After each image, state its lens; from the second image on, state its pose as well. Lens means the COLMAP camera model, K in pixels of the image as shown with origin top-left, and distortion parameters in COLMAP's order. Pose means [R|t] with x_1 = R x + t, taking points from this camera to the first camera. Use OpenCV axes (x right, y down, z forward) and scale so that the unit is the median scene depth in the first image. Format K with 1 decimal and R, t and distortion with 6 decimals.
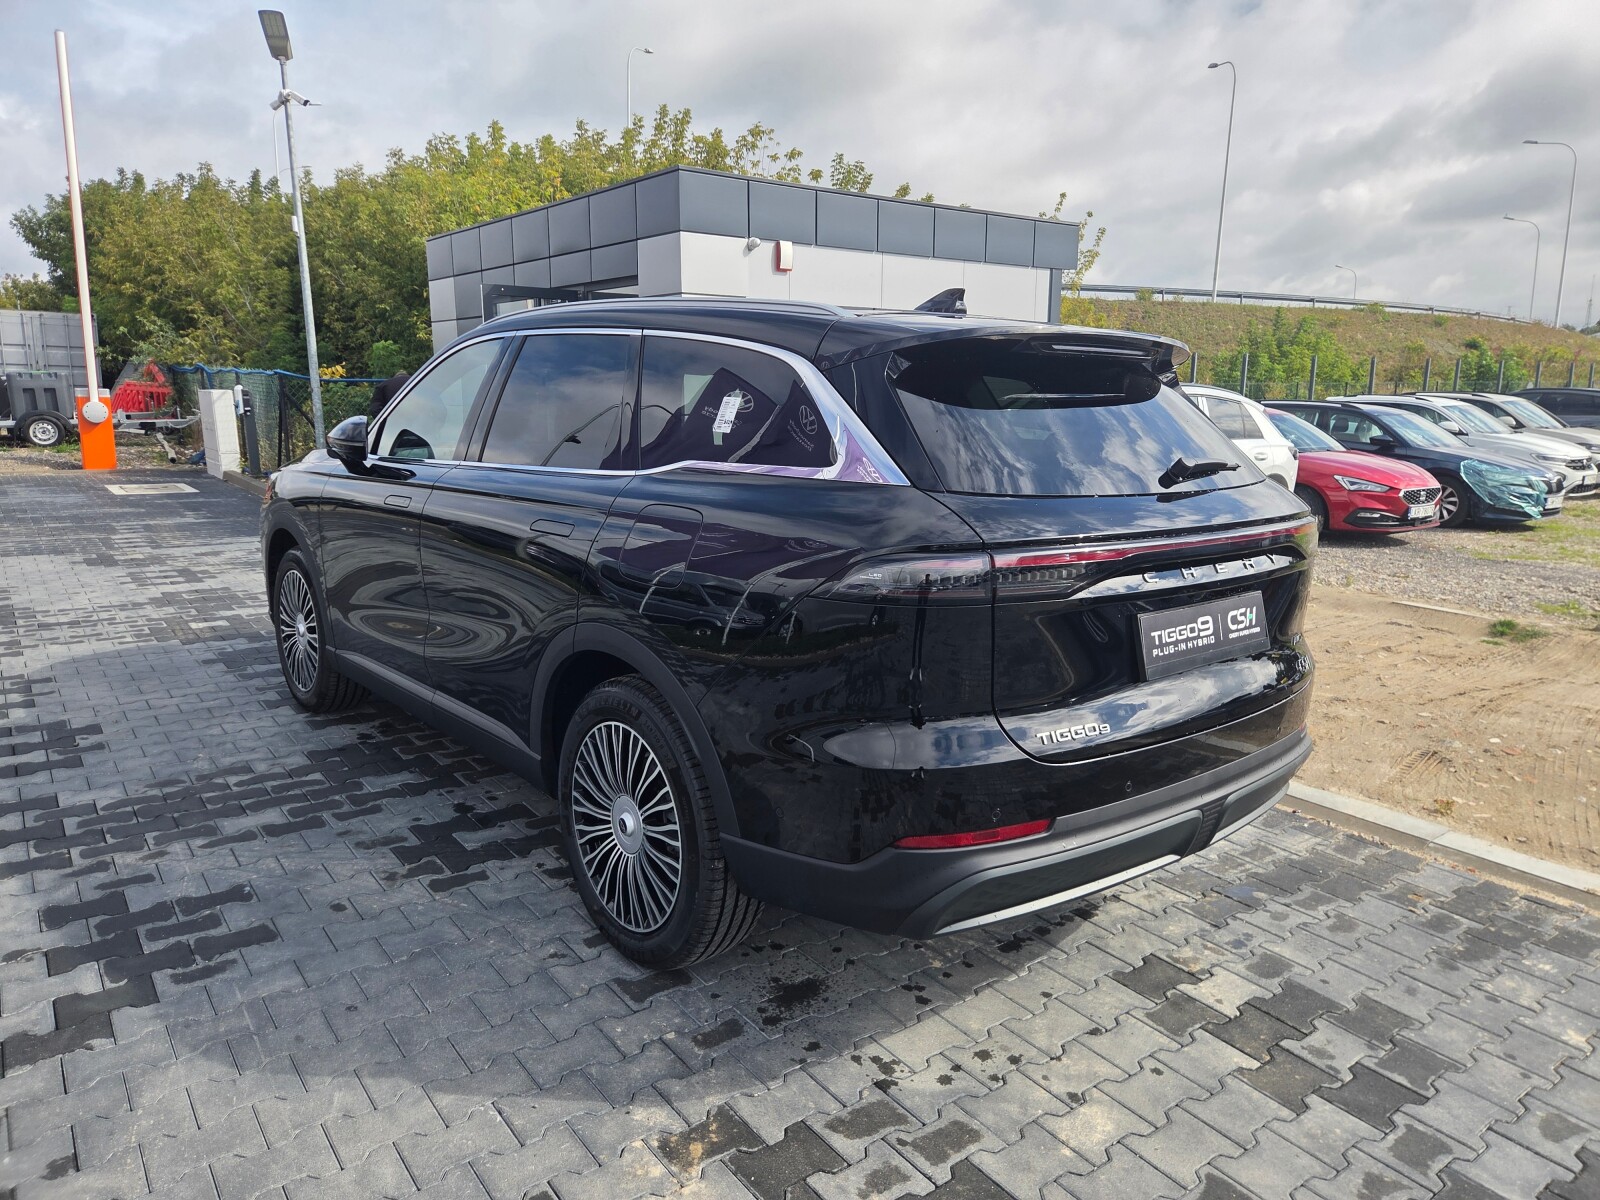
lens RADIAL K [[1077.9, 0, 801.1], [0, 1077.9, 587.2], [0, 0, 1]] dist [0.075809, -0.056029]
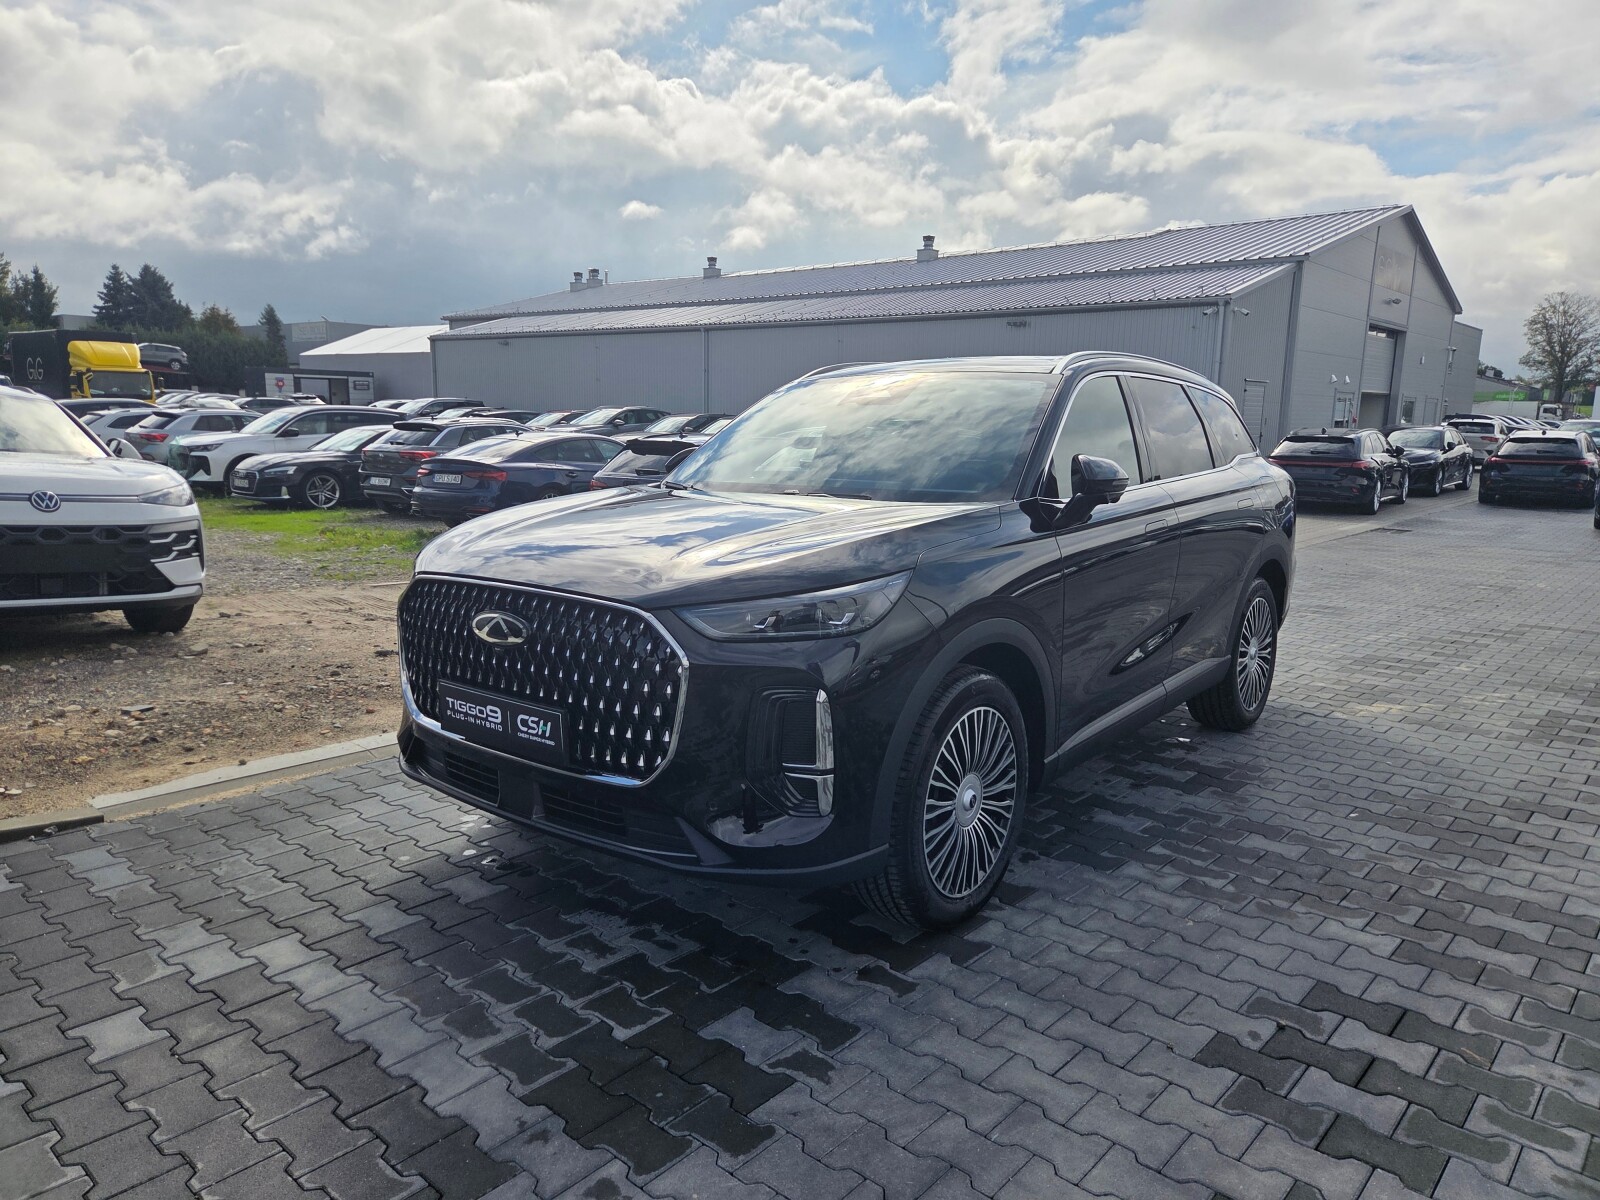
lens RADIAL K [[1077.5, 0, 790.2], [0, 1077.5, 559.5], [0, 0, 1]] dist [0.067132, -0.043774]
pose [[-0.194880, -0.143911, 0.970212, -1.575507], [0.161320, 0.971004, 0.176431, -0.347856], [-0.967470, 0.190897, -0.166014, 1.792941]]
